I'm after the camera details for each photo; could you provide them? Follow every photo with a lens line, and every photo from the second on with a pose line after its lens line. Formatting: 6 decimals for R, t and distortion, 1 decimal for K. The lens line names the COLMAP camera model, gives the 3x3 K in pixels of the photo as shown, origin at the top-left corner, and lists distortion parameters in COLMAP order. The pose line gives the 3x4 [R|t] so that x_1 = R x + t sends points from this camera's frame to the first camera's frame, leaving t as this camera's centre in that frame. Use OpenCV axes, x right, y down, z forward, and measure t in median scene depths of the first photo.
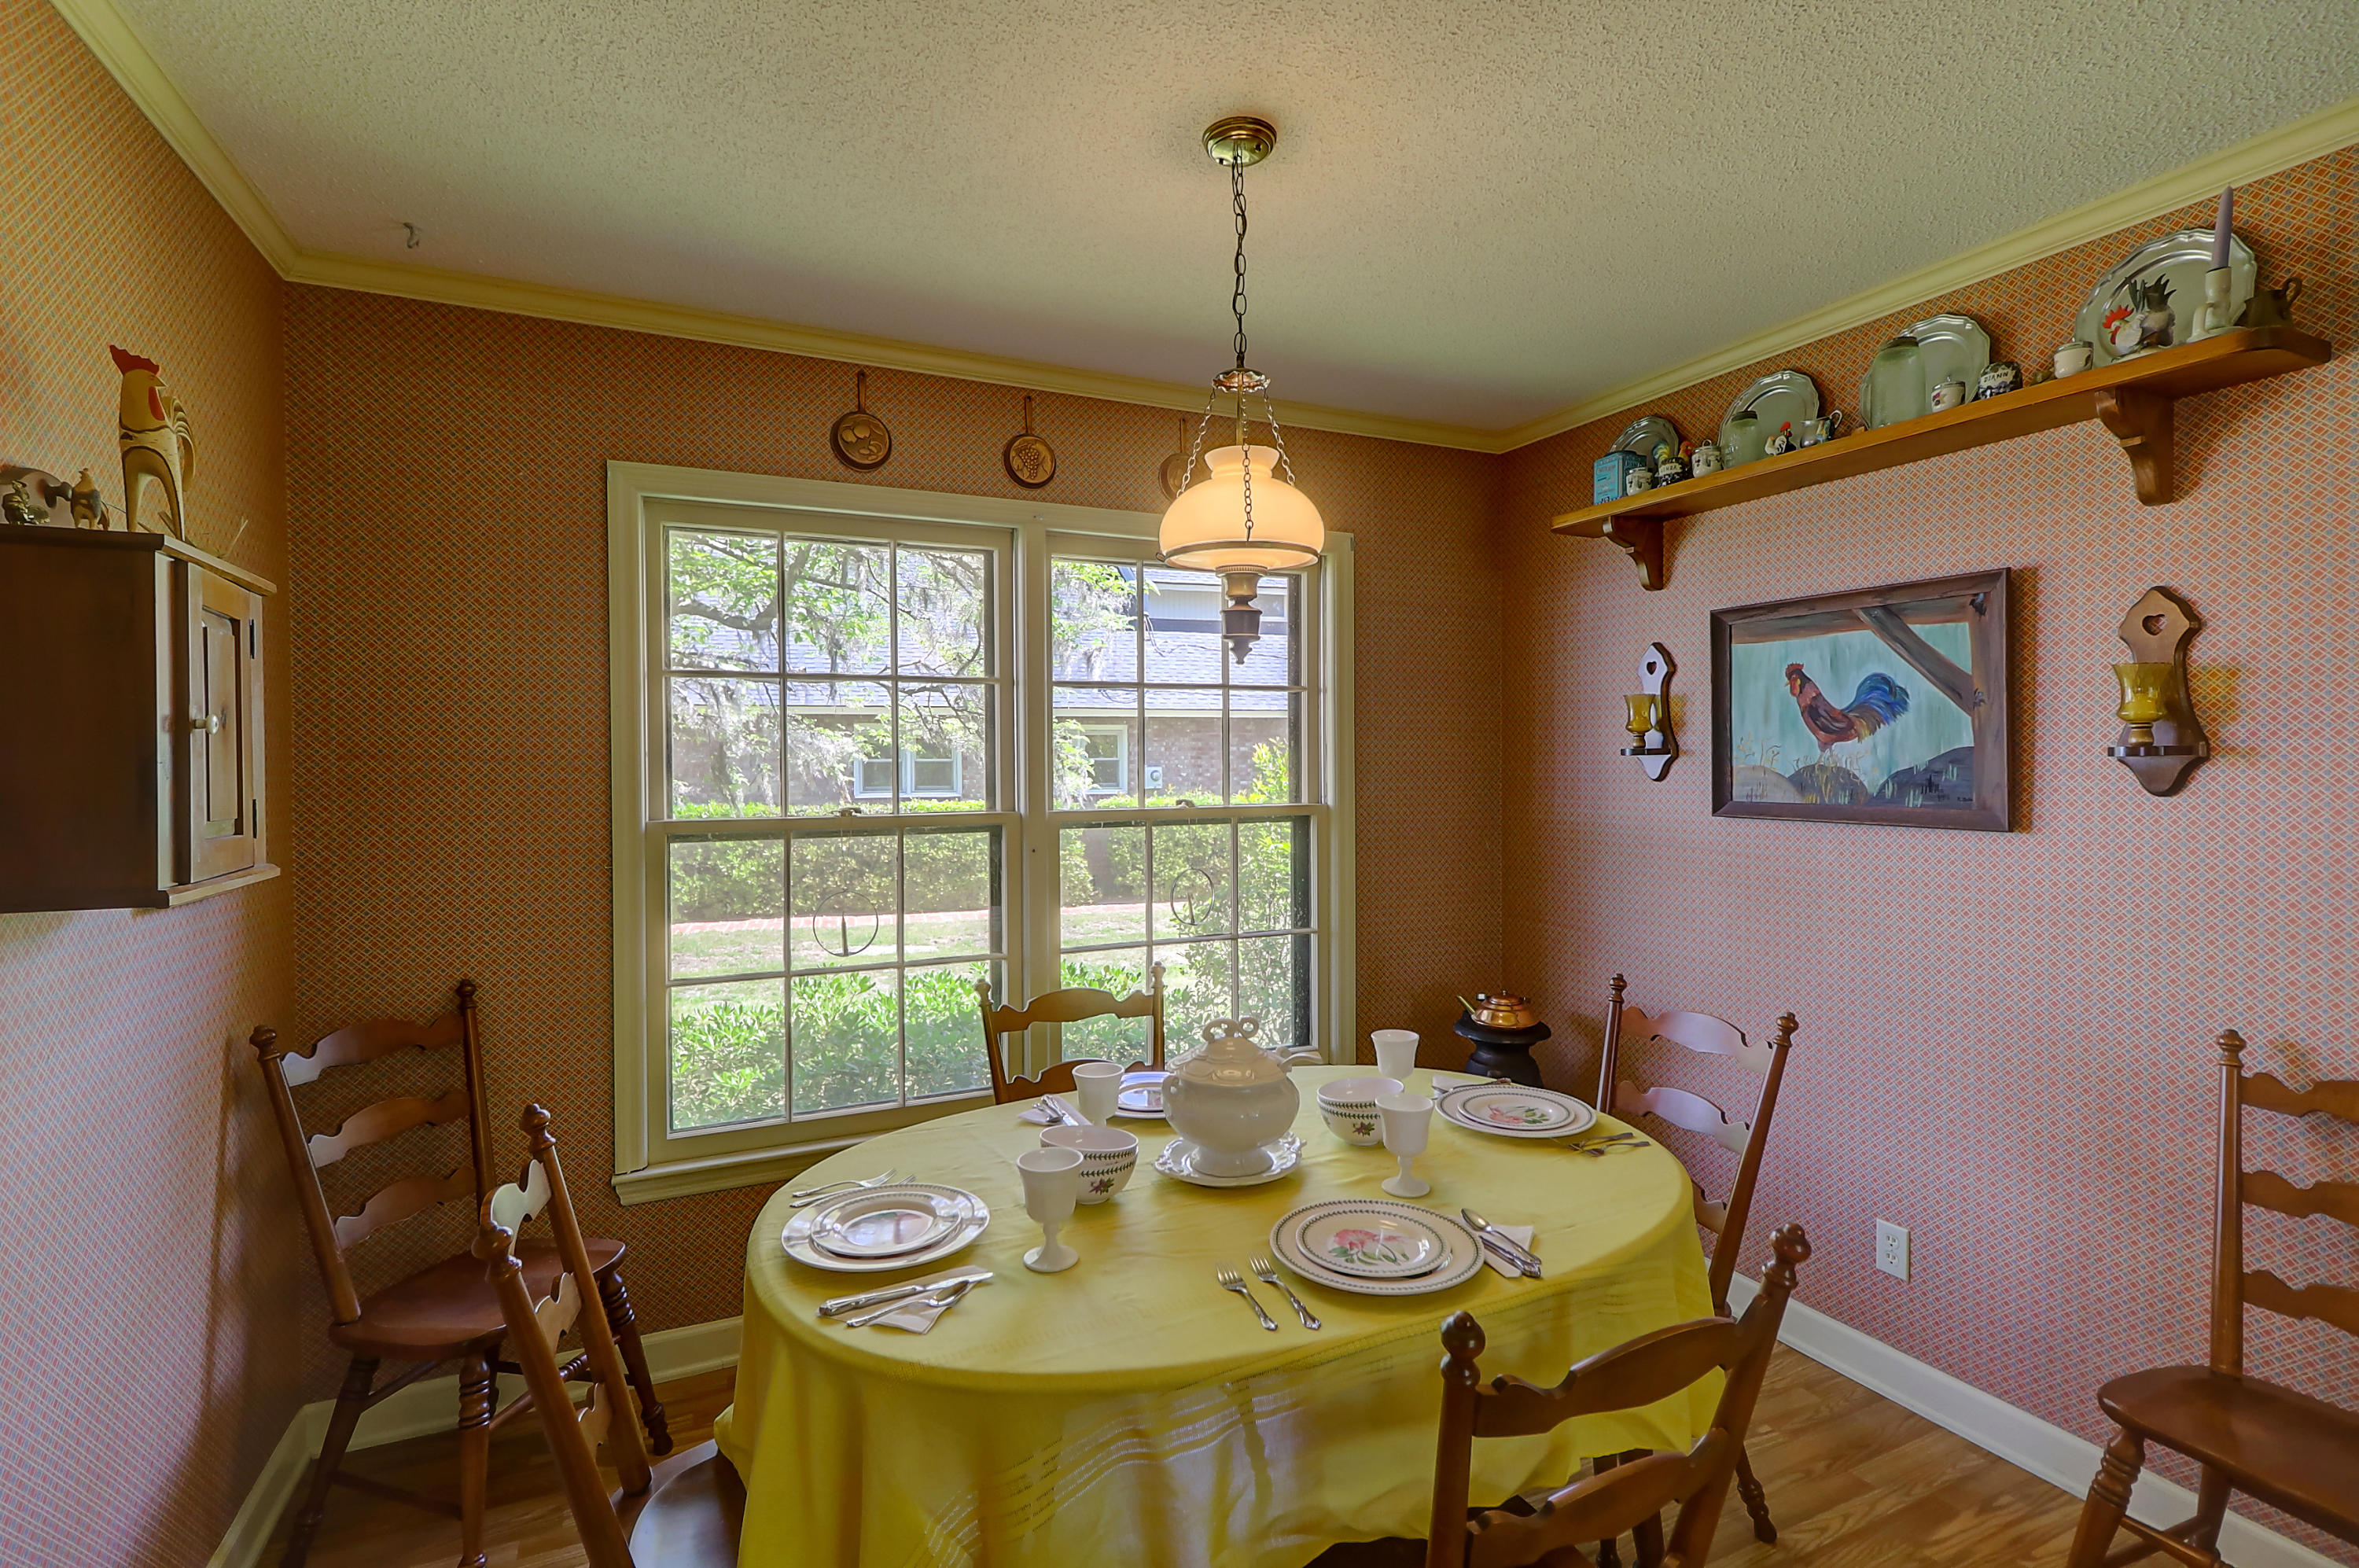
lens RADIAL K [[1082.4, 0, 1189.6], [0, 1082.4, 768.9], [0, 0, 1]] dist [-0.015220, 0.000004]
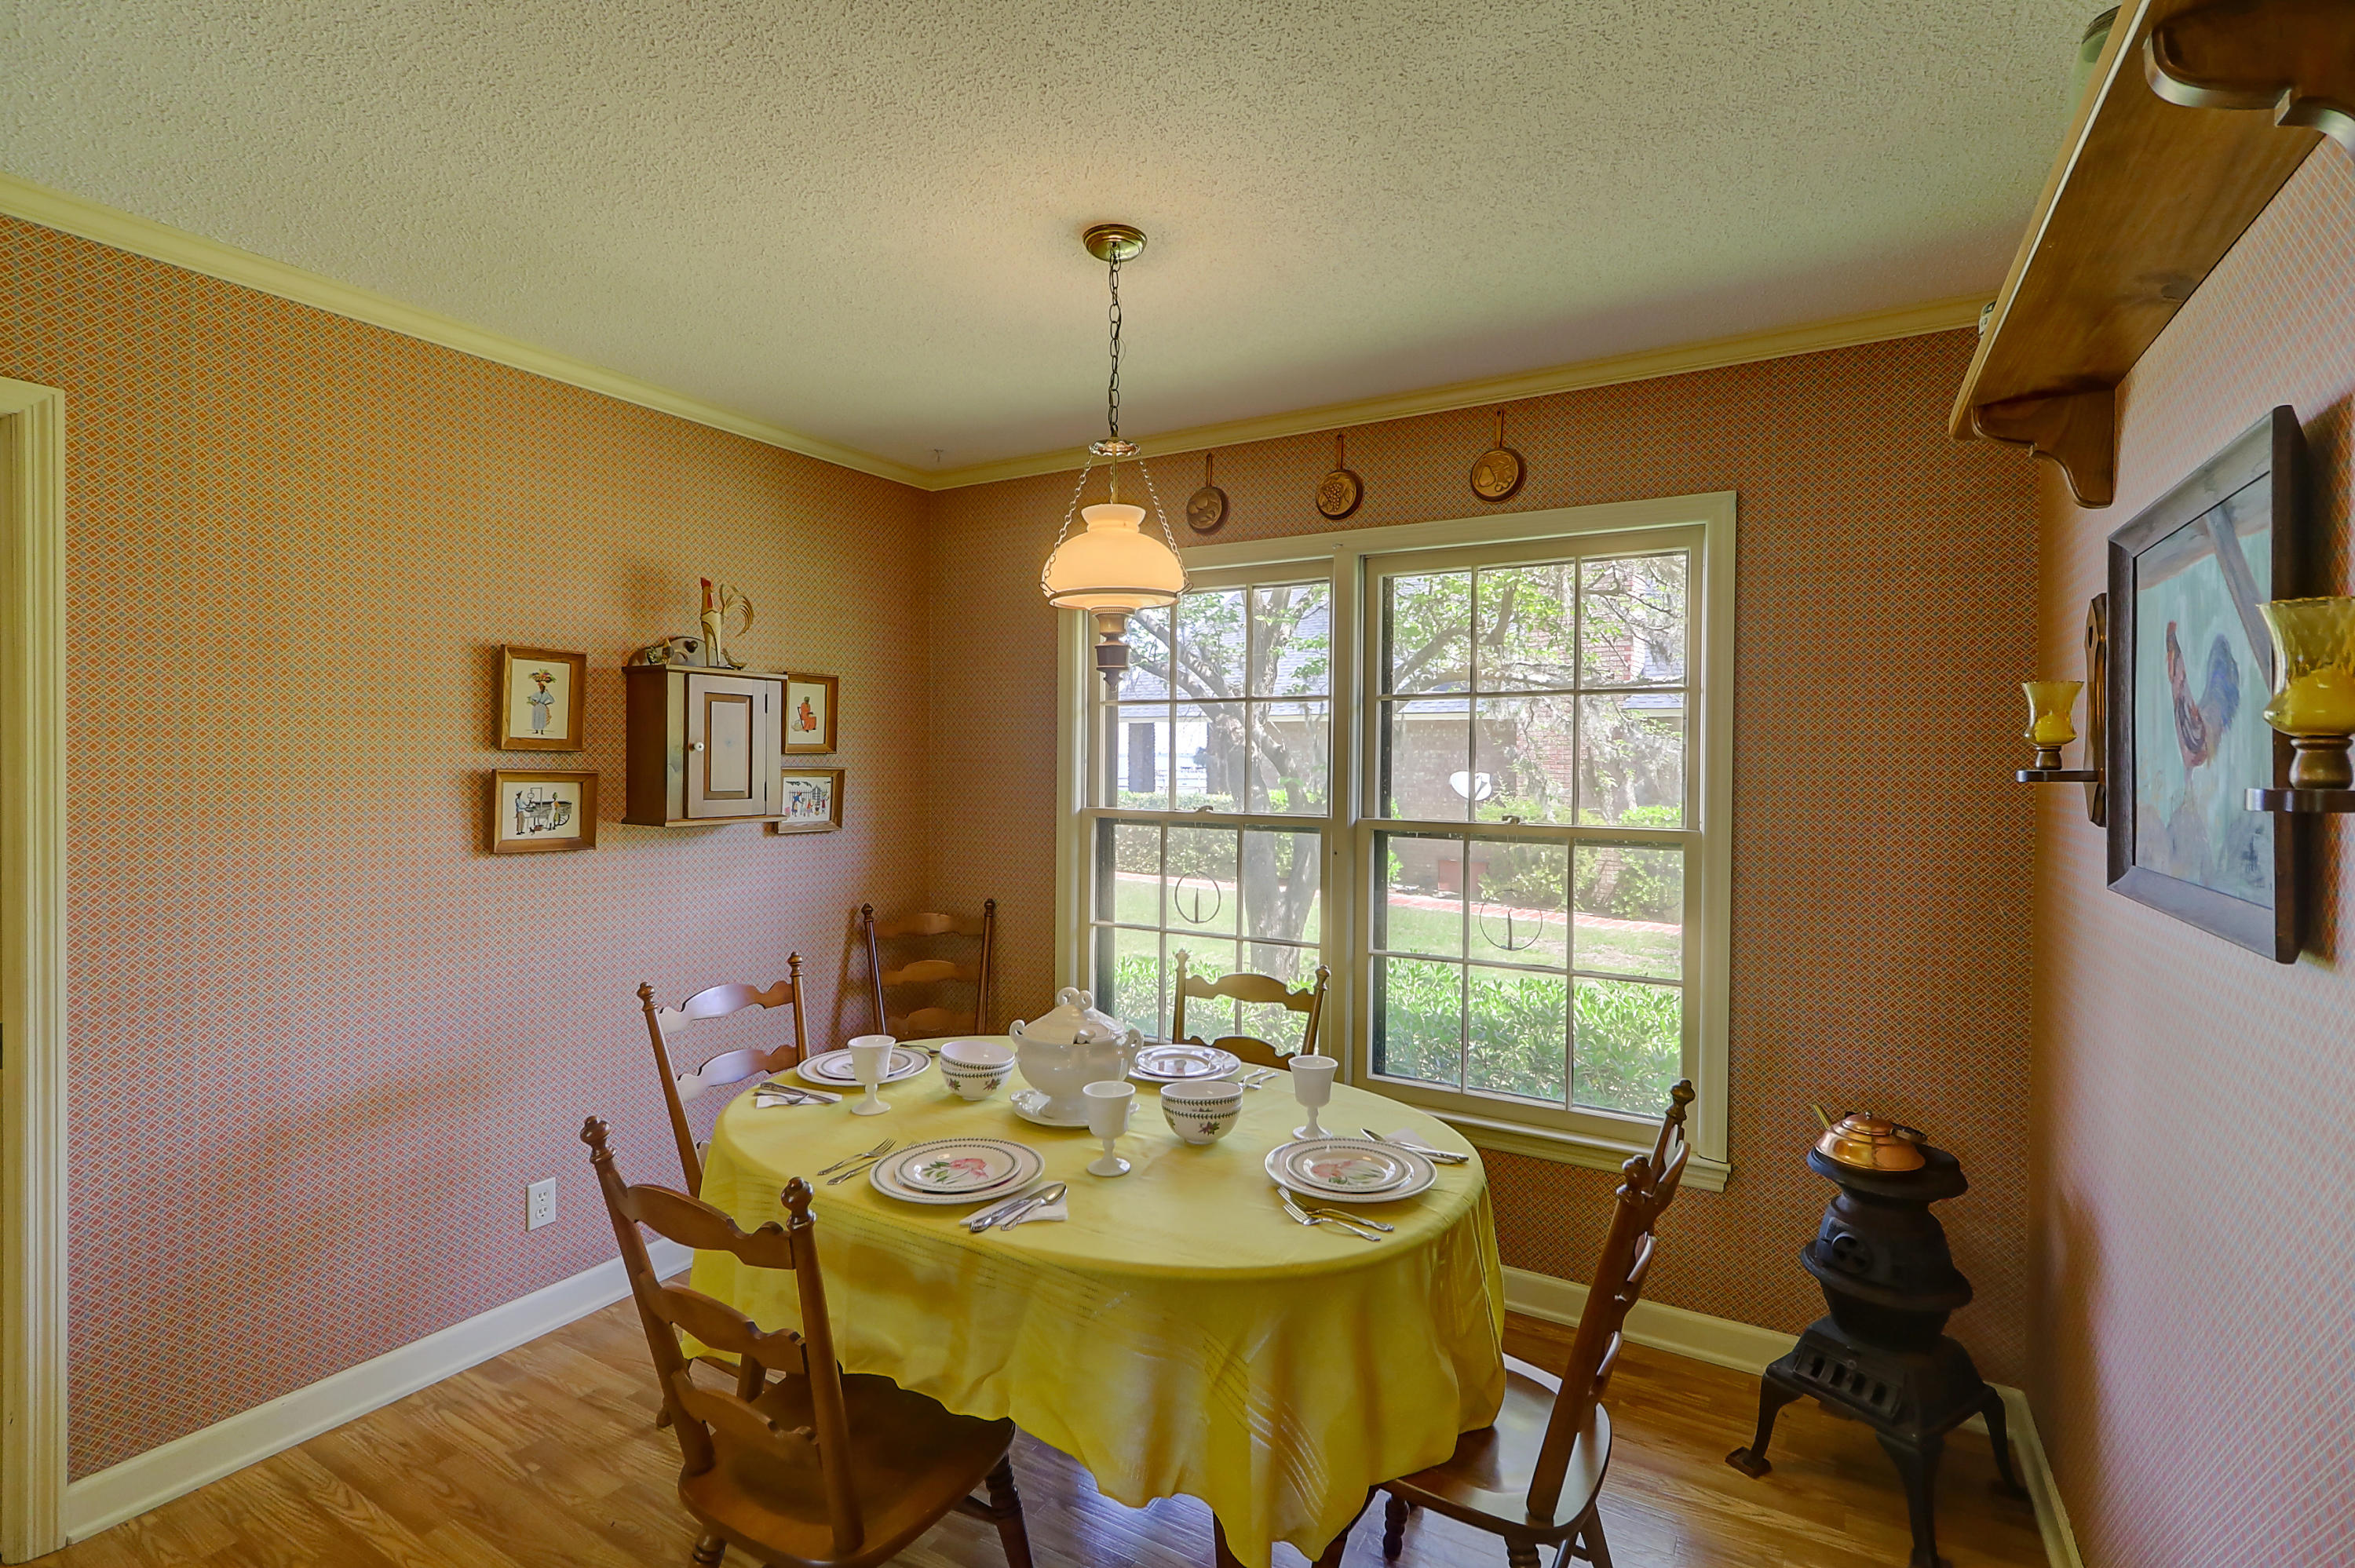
lens RADIAL K [[1080.4, 0, 1190.4], [0, 1080.4, 771.3], [0, 0, 1]] dist [-0.015220, 0.000004]
pose [[0.568328, 0.021902, -0.822510, 0.697056], [-0.019544, 0.999723, 0.013117, -0.018636], [0.822570, 0.008620, 0.568599, 0.270117]]
